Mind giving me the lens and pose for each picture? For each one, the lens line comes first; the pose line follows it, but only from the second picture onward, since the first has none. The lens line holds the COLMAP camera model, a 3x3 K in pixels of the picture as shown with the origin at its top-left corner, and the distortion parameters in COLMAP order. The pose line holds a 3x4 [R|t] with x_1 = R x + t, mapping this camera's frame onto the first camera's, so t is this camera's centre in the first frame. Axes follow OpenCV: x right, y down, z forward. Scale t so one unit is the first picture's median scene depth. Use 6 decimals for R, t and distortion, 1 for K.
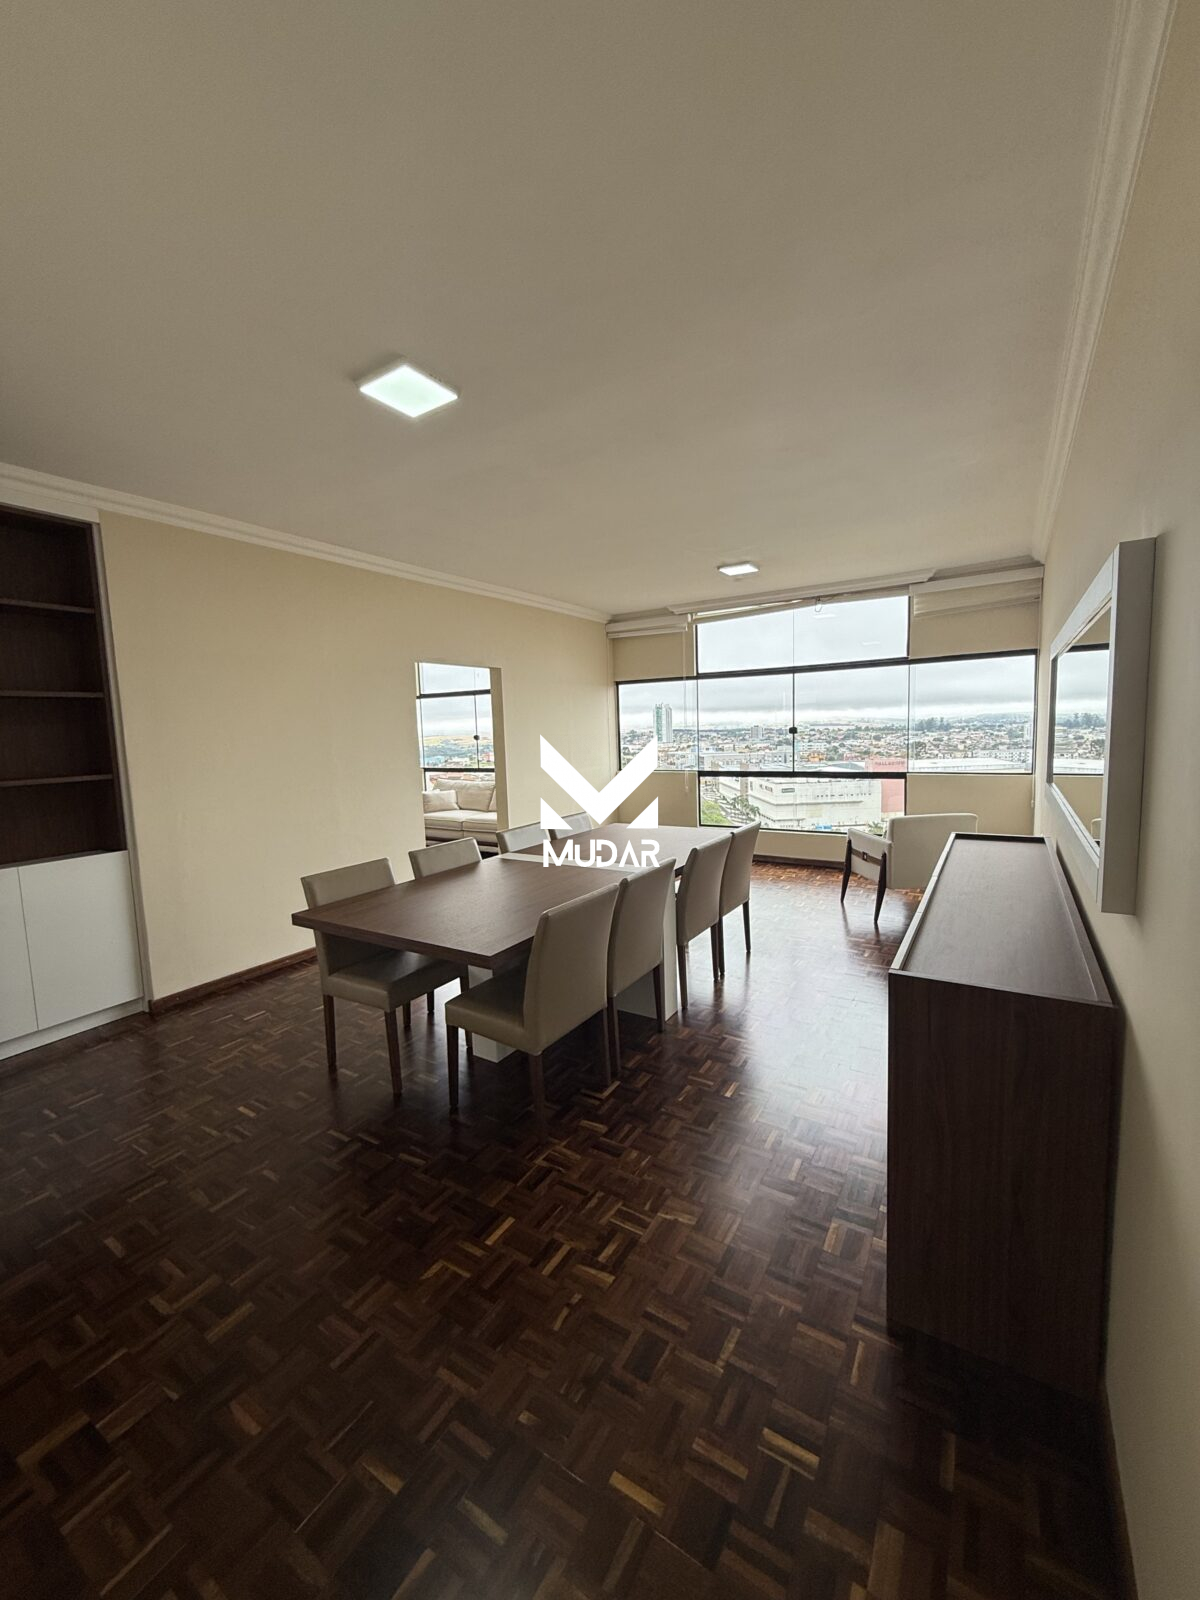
lens RADIAL K [[638.8, 0, 595.1], [0, 638.8, 797.2], [0, 0, 1]] dist [-0.000207, 0.001265]
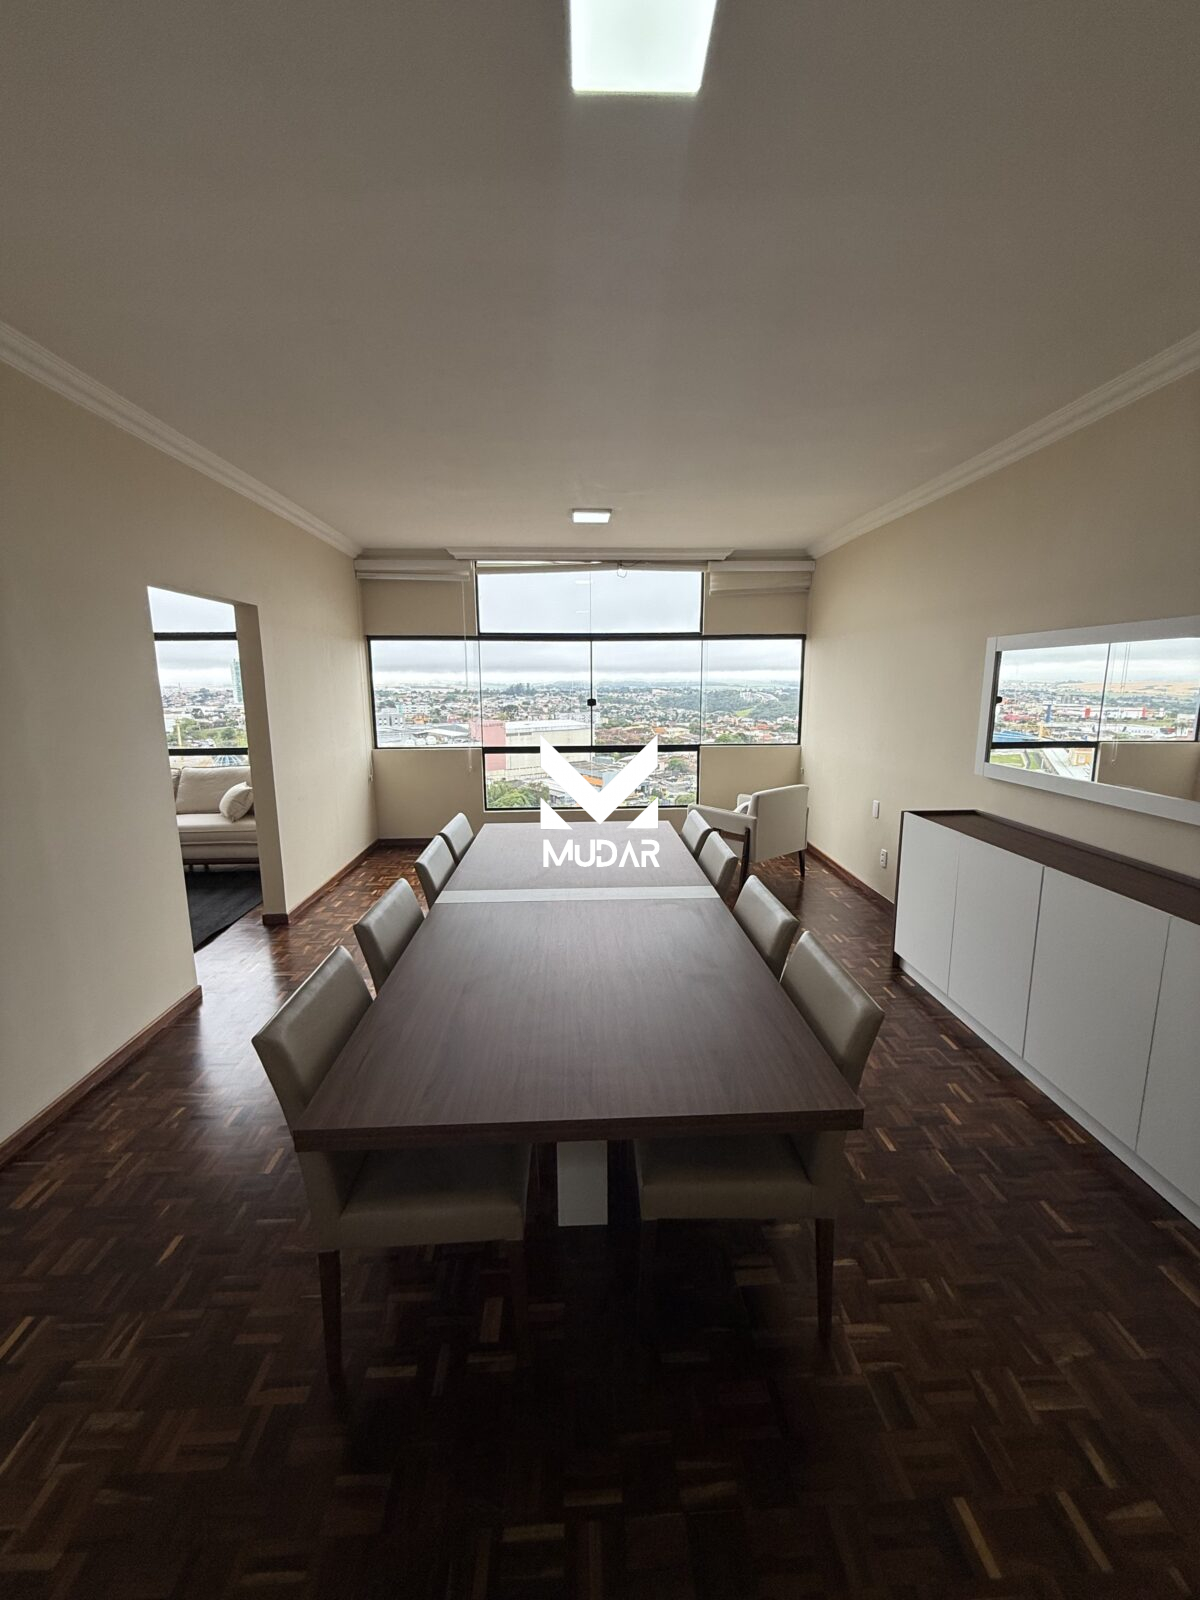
lens RADIAL K [[638.8, 0, 605.7], [0, 638.8, 799.2], [0, 0, 1]] dist [-0.000207, 0.001265]
pose [[0.818133, -0.075760, 0.570016, -0.243010], [0.040620, 0.996421, 0.074131, -0.033893], [-0.573592, -0.037495, 0.818283, 0.232329]]
